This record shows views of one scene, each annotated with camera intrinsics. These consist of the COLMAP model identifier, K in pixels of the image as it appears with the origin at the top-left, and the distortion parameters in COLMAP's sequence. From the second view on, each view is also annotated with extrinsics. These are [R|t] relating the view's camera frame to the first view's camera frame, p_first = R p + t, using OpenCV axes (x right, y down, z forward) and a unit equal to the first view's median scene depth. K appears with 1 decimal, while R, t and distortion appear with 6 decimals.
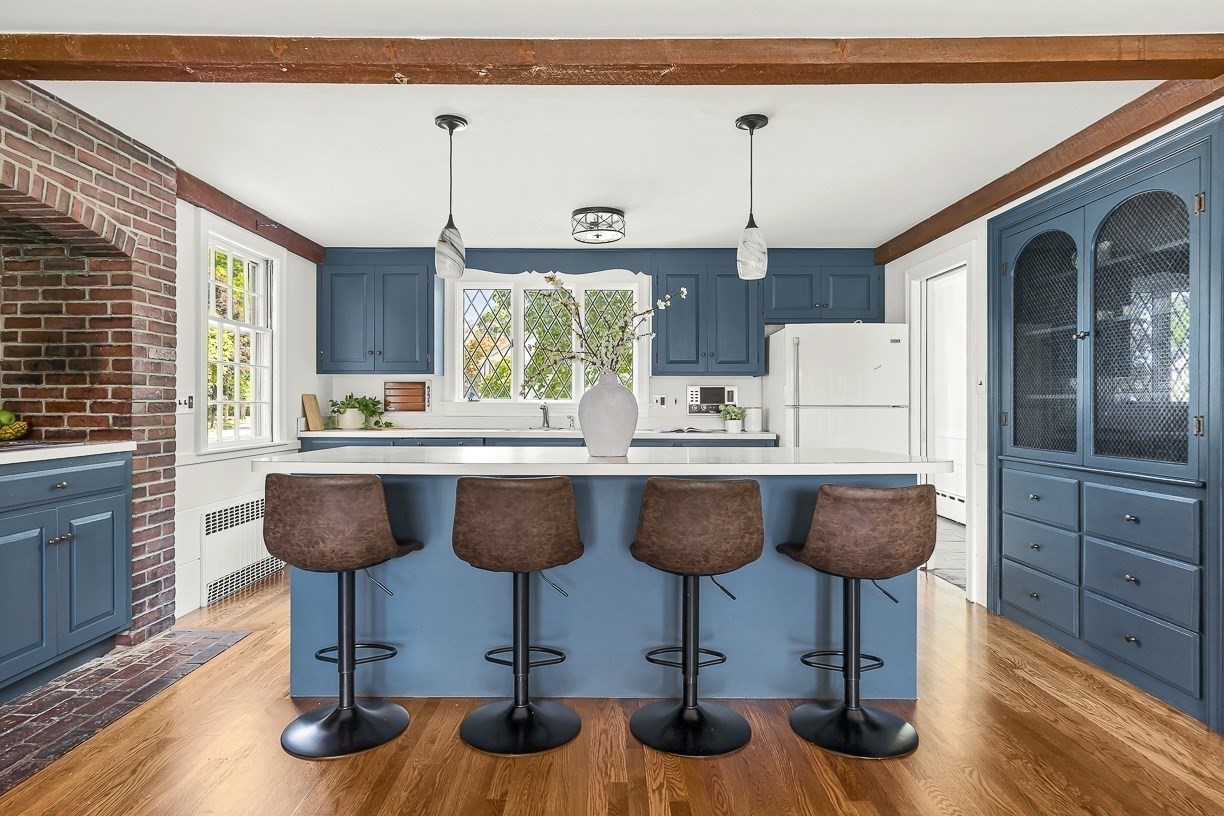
lens RADIAL K [[676.6, 0, 618.4], [0, 676.6, 405.3], [0, 0, 1]] dist [0.003651, -0.002802]
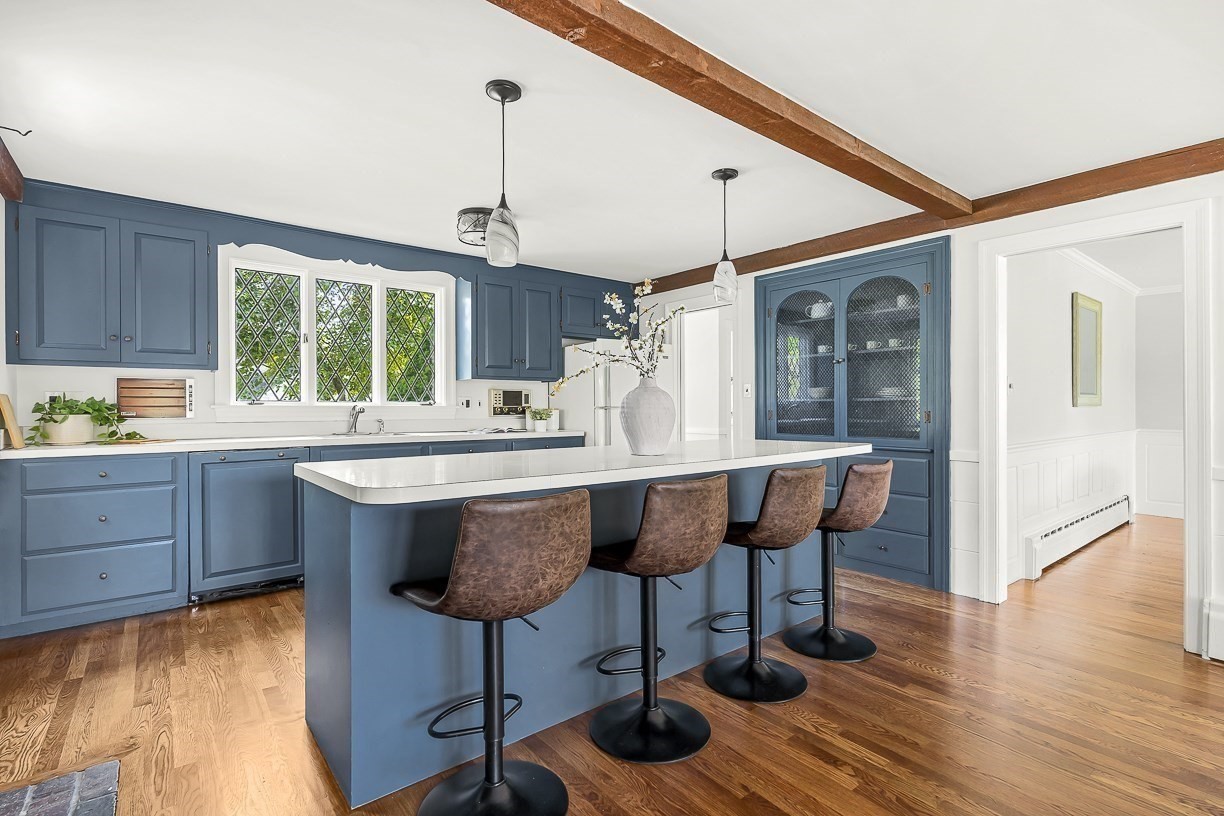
lens RADIAL K [[576.3, 0, 619.1], [0, 576.3, 407.4], [0, 0, 1]] dist [-0.002266, -0.000349]
pose [[0.776229, -0.006420, 0.630419, -0.350710], [0.006339, 0.999977, 0.002377, -0.001094], [-0.630420, 0.002151, 0.776252, 0.181353]]
